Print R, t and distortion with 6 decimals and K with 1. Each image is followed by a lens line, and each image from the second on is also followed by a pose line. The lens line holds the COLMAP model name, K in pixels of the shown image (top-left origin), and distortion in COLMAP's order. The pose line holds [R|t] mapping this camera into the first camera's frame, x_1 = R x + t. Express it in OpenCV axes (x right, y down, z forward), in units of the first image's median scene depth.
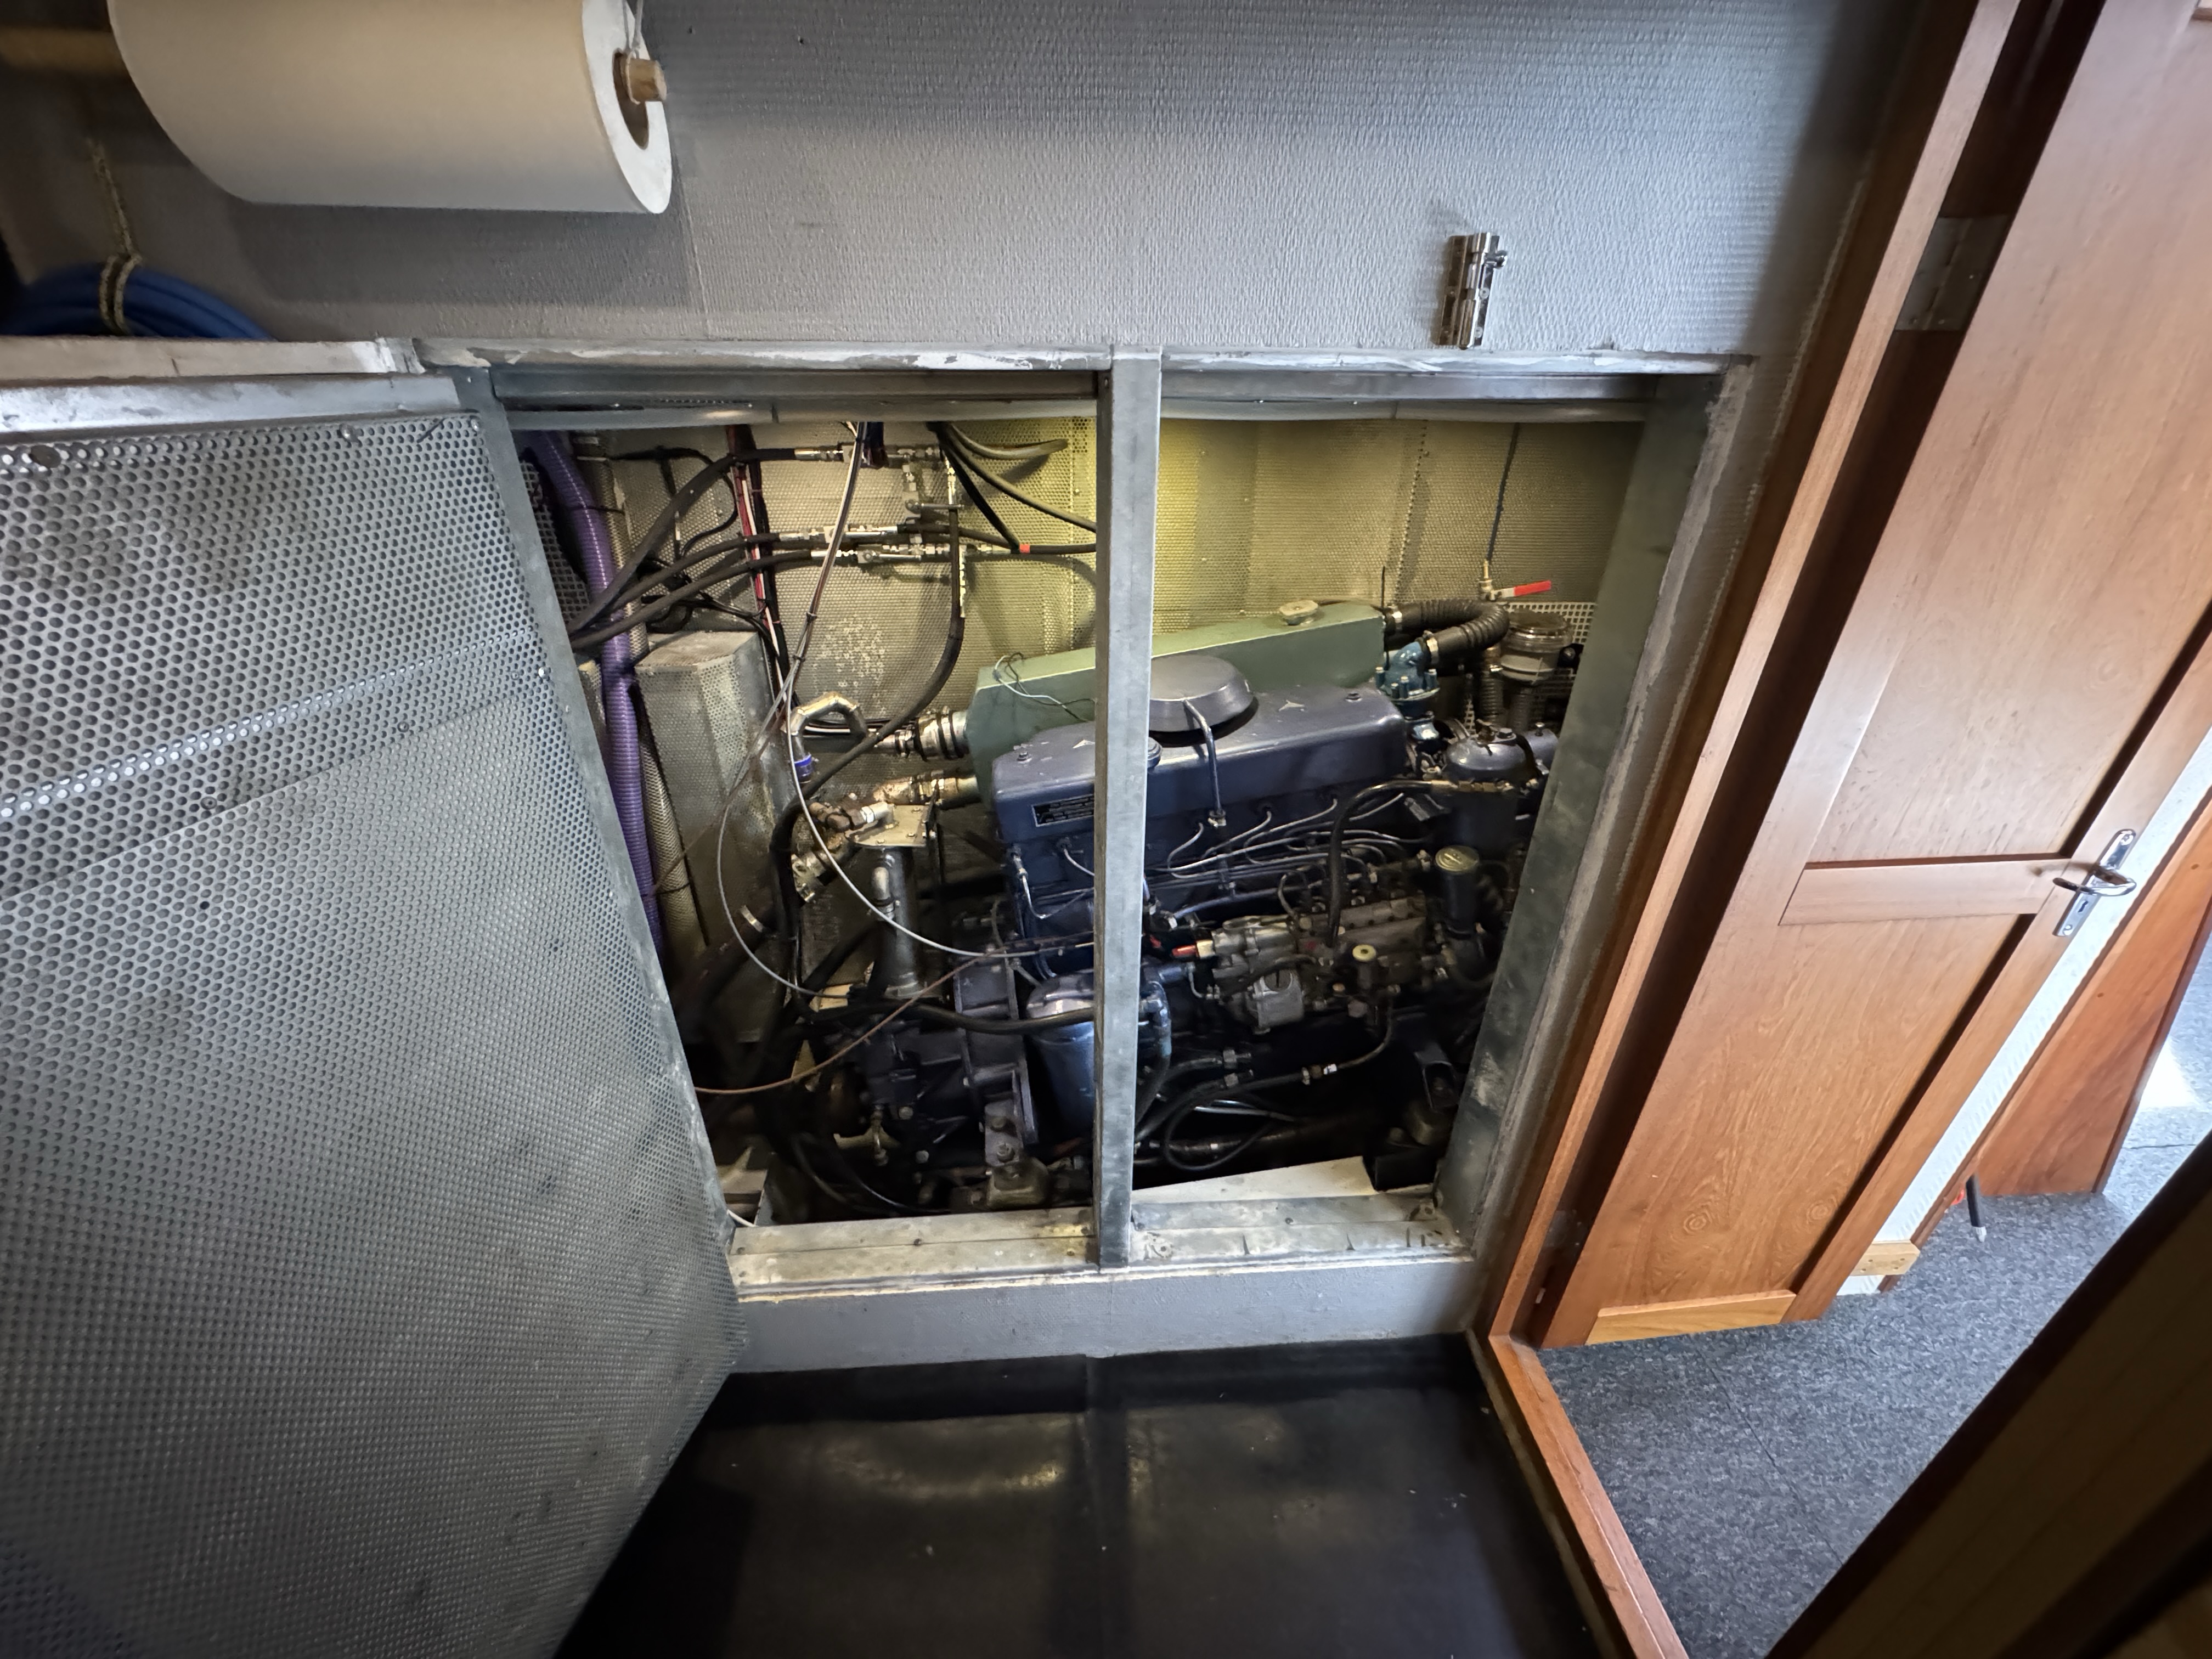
lens RADIAL K [[884.8, 0, 1106.0], [0, 884.8, 820.0], [0, 0, 1]] dist [-0.001796, 0.000126]
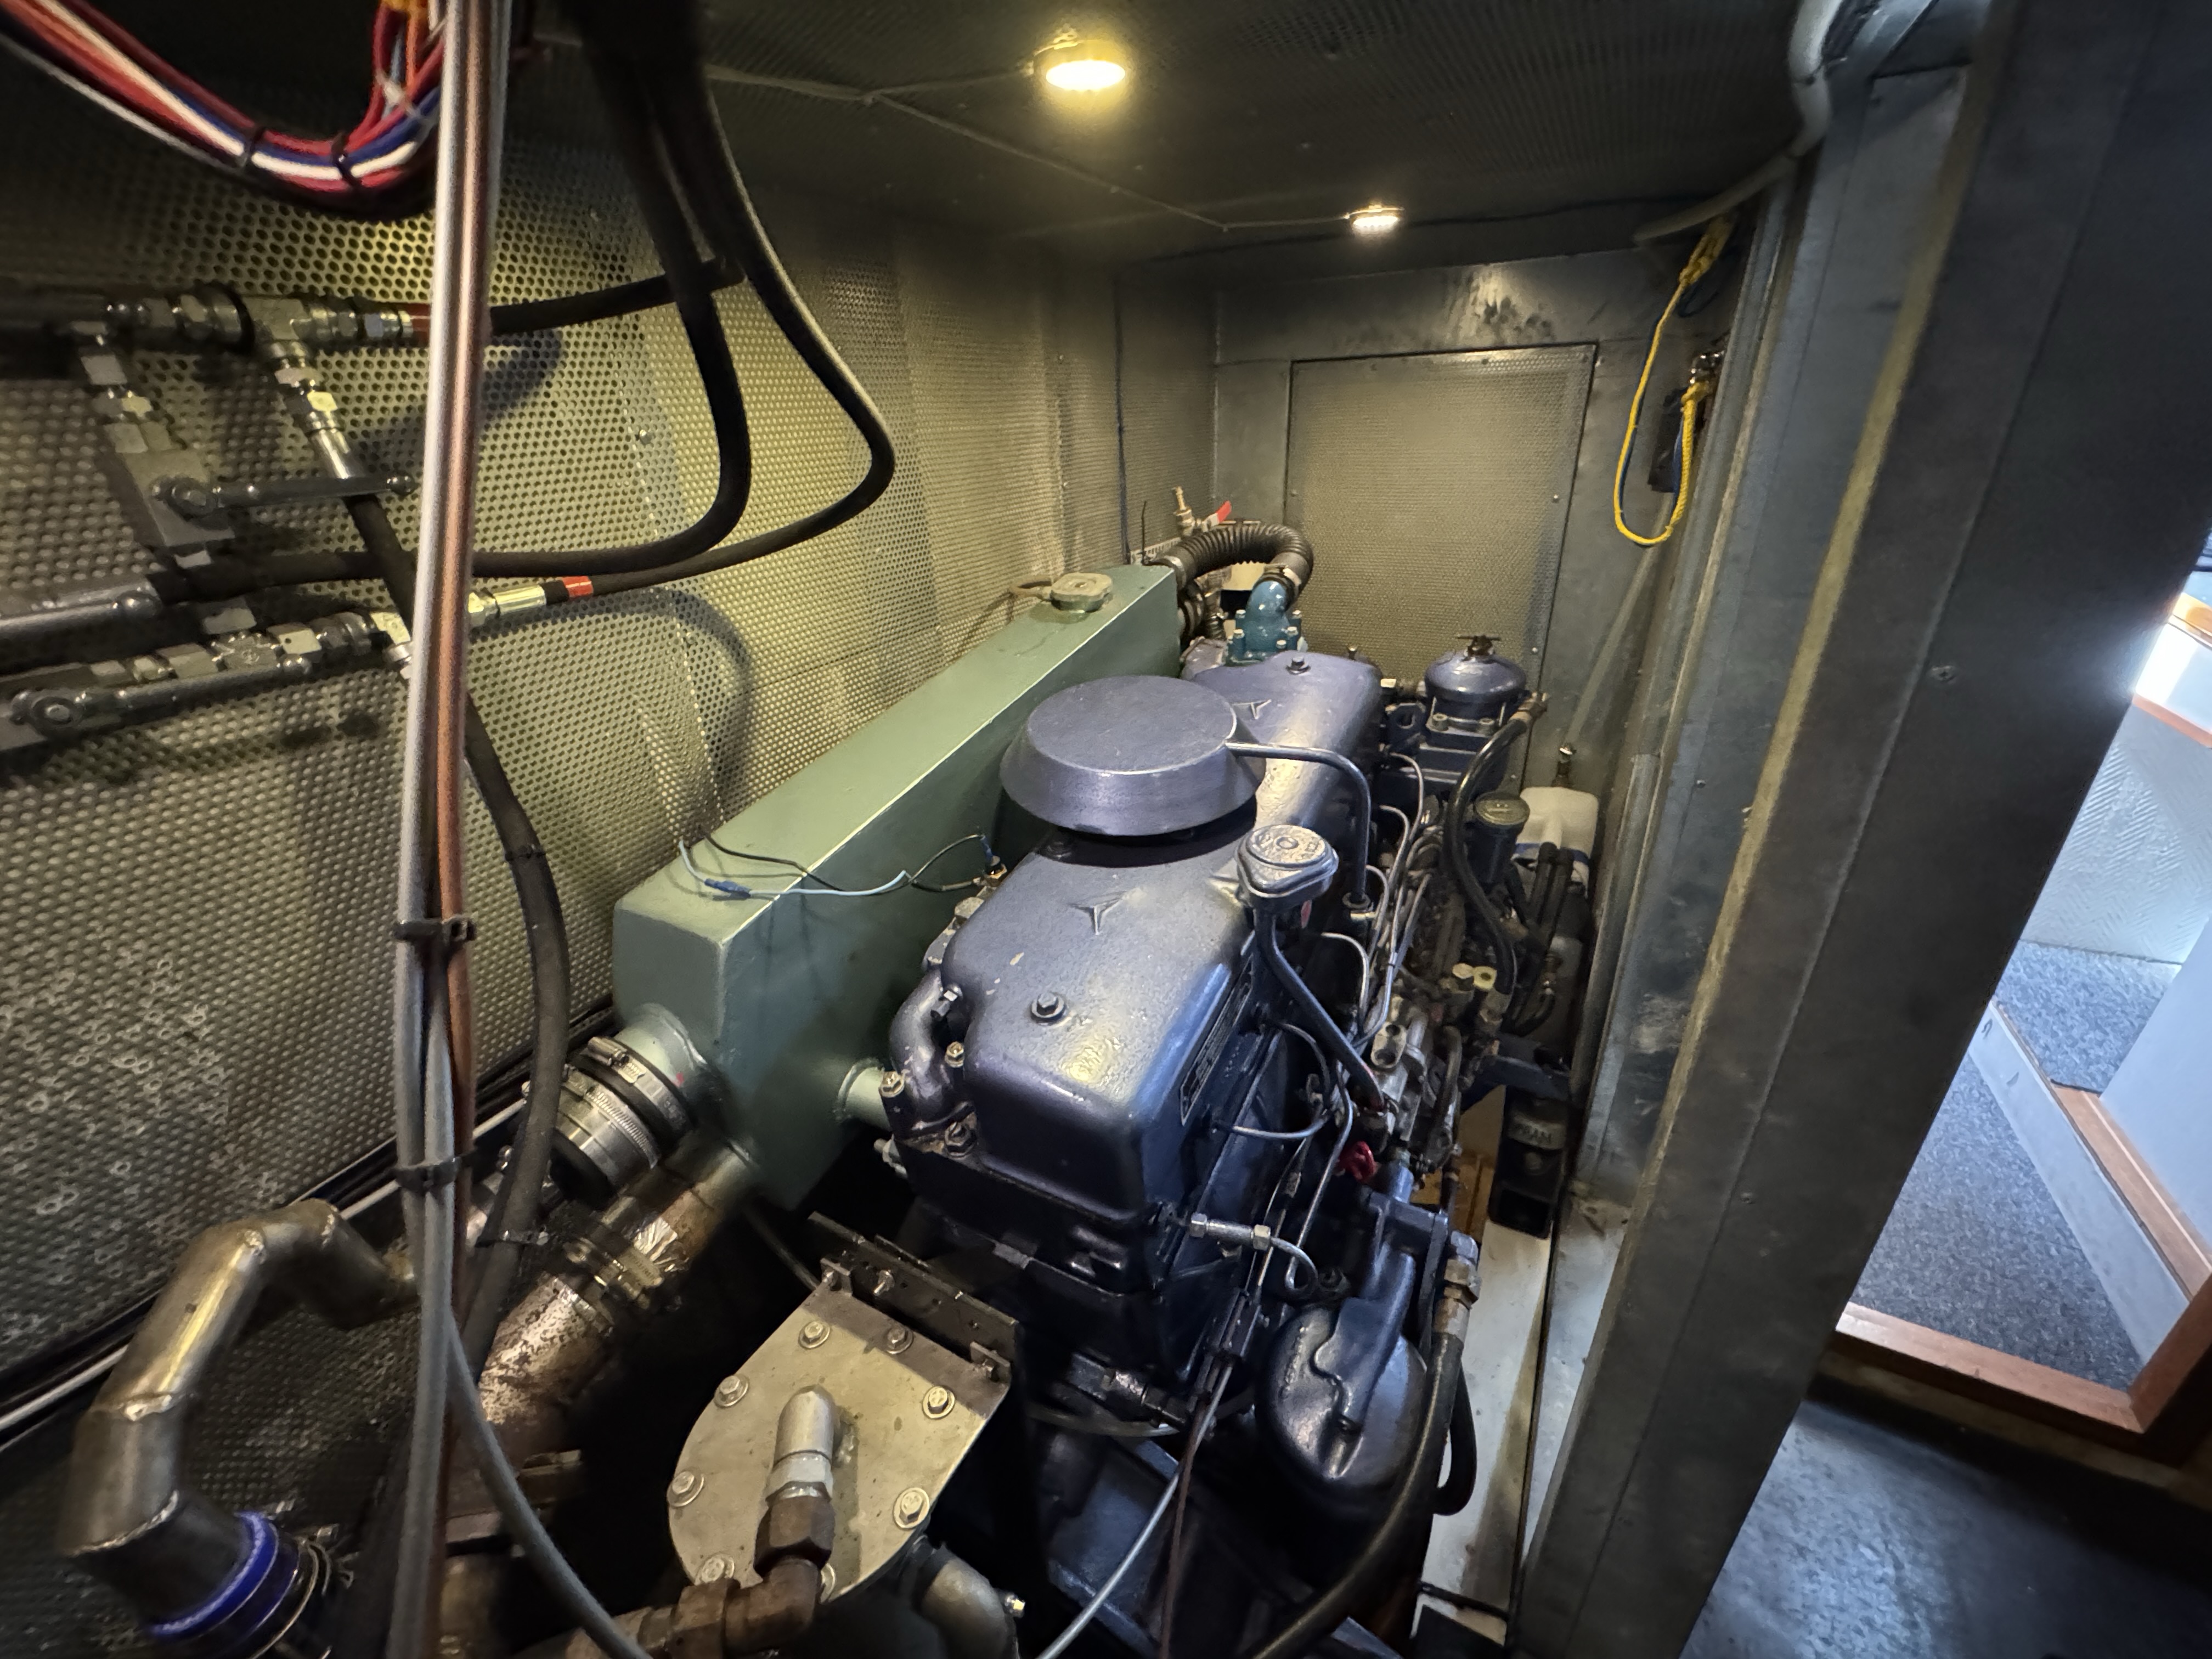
lens RADIAL K [[887.2, 0, 1105.7], [0, 887.2, 818.9], [0, 0, 1]] dist [-0.003587, 0.000031]
pose [[0.535901, -0.384485, 0.751652, -0.311345], [0.438675, 0.887483, 0.141205, -0.170449], [-0.721369, 0.254060, 0.644267, 0.615199]]
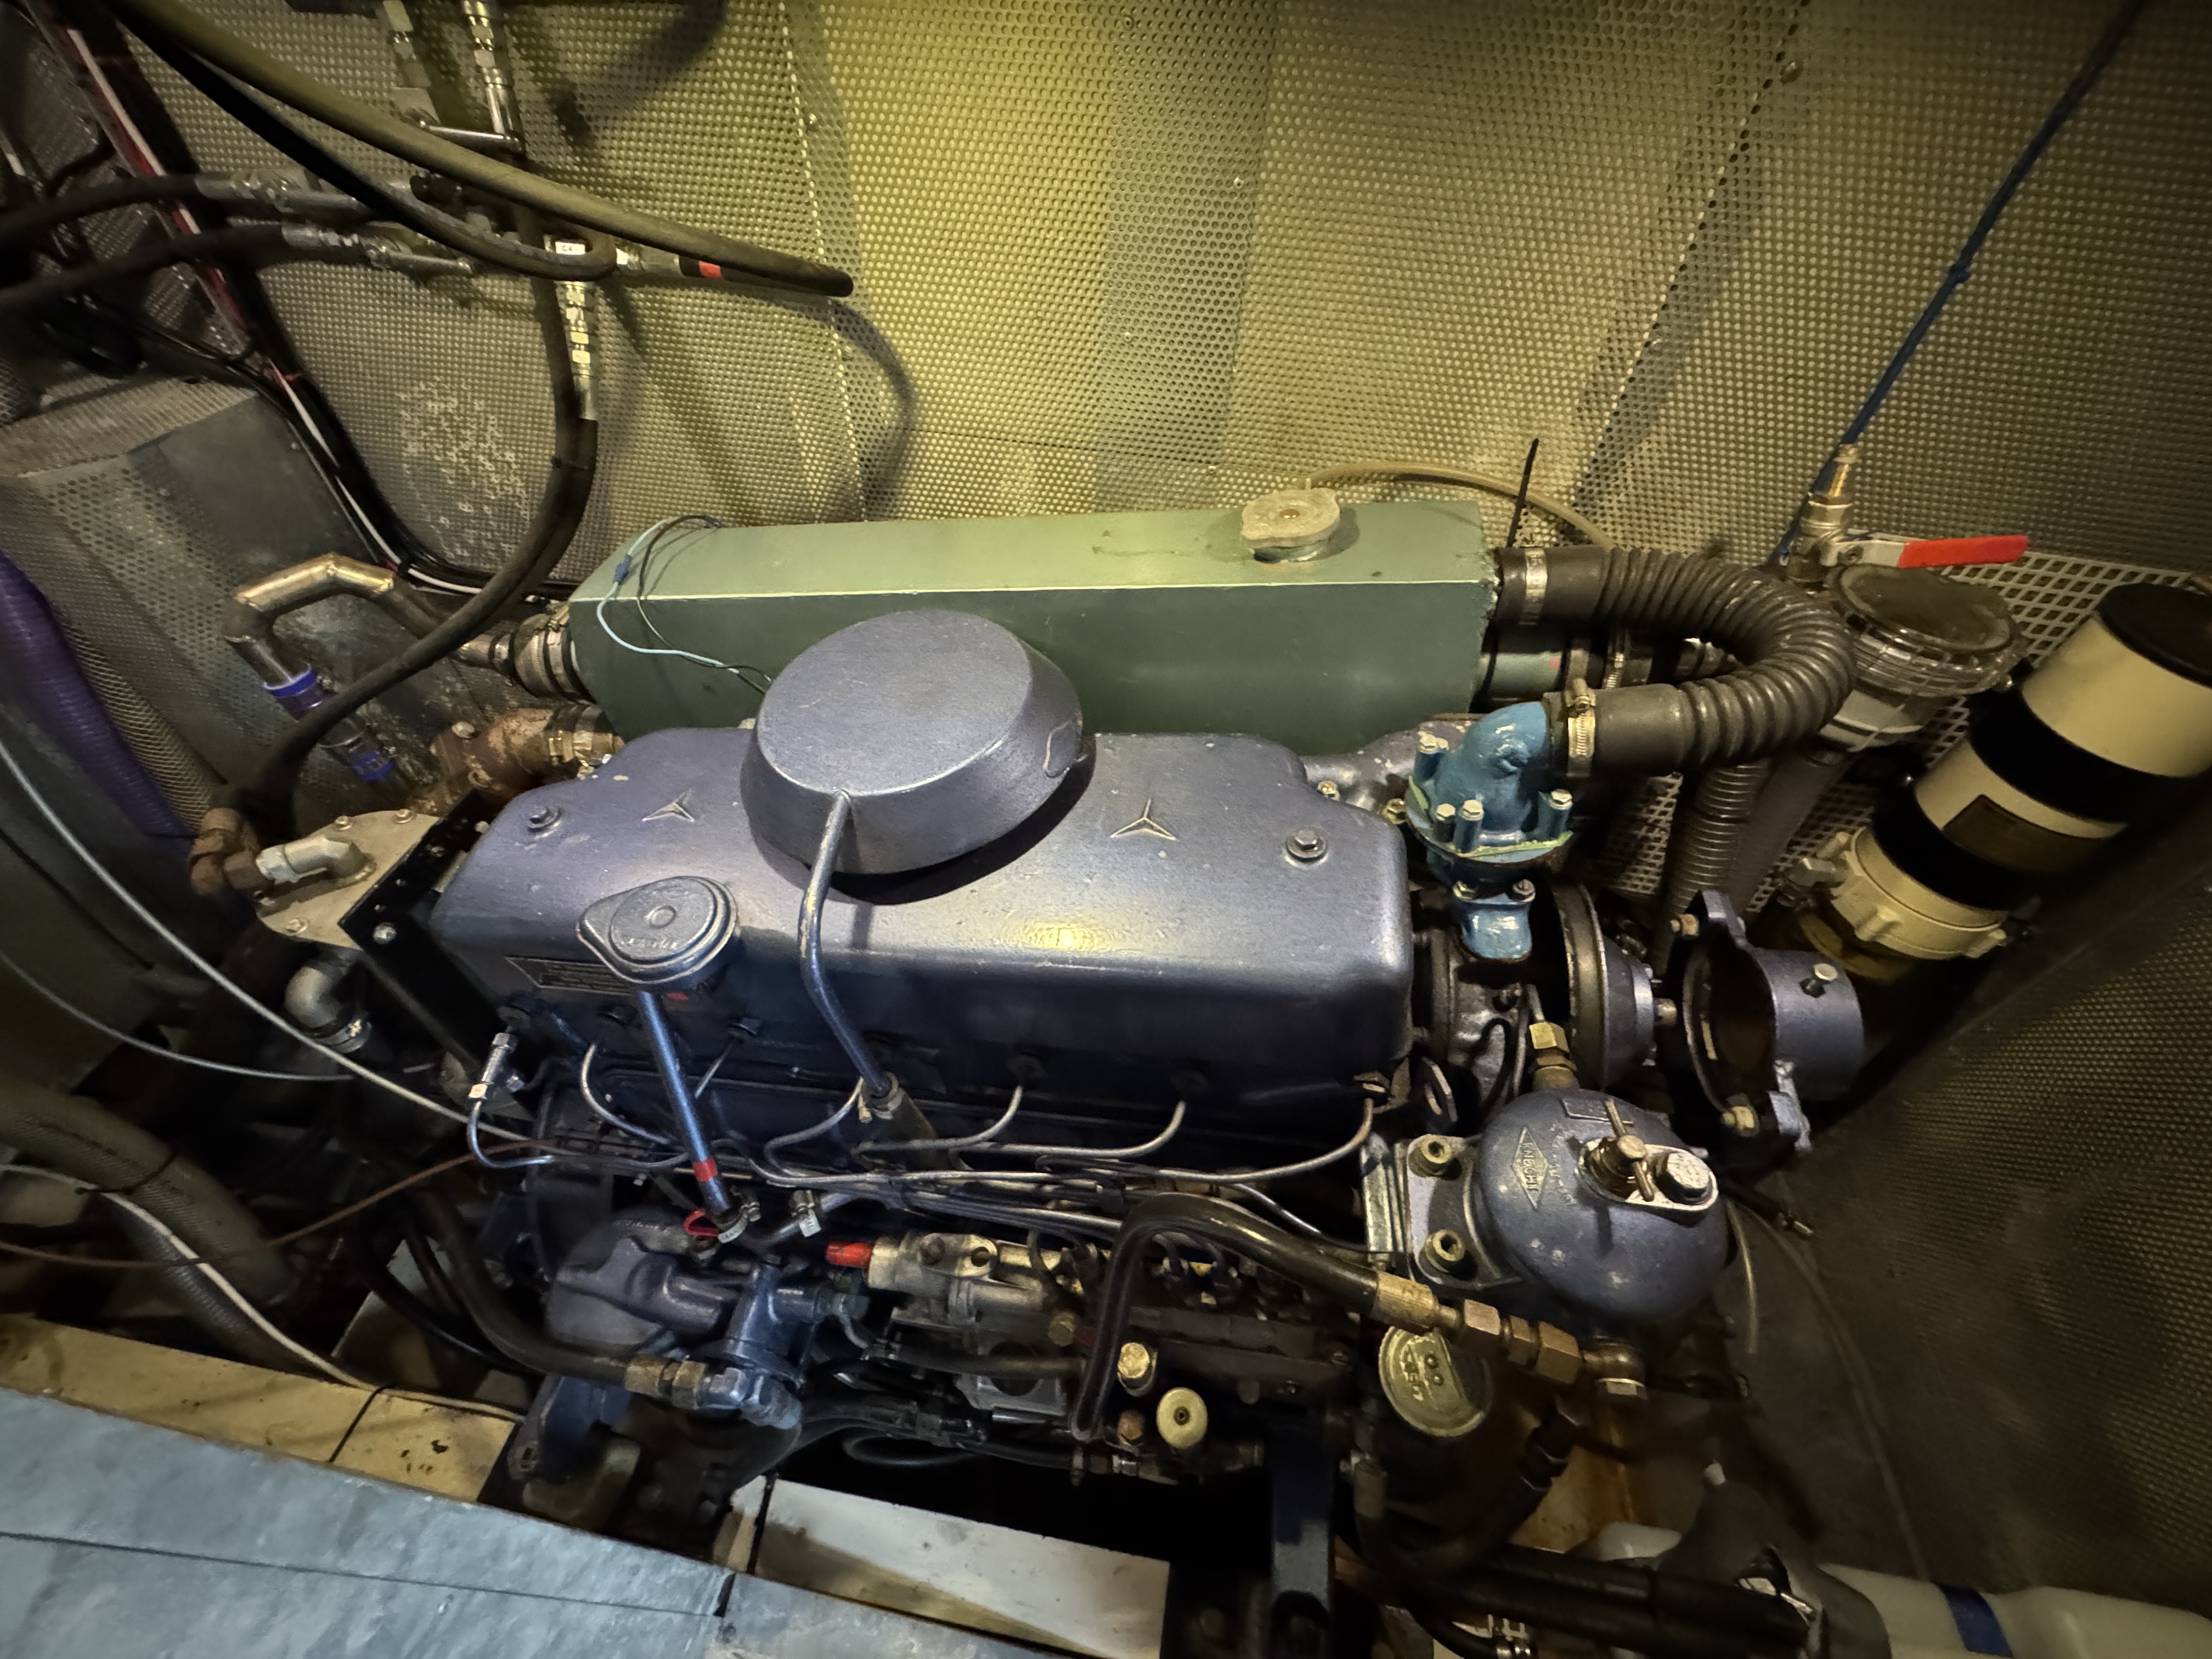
lens RADIAL K [[879.3, 0, 1101.5], [0, 879.3, 825.7], [0, 0, 1]] dist [-0.002883, -0.000294]
pose [[0.969610, 0.197039, -0.145024, 0.218679], [-0.140433, 0.933628, 0.329571, -0.224166], [0.200337, -0.299189, 0.932926, 0.566358]]
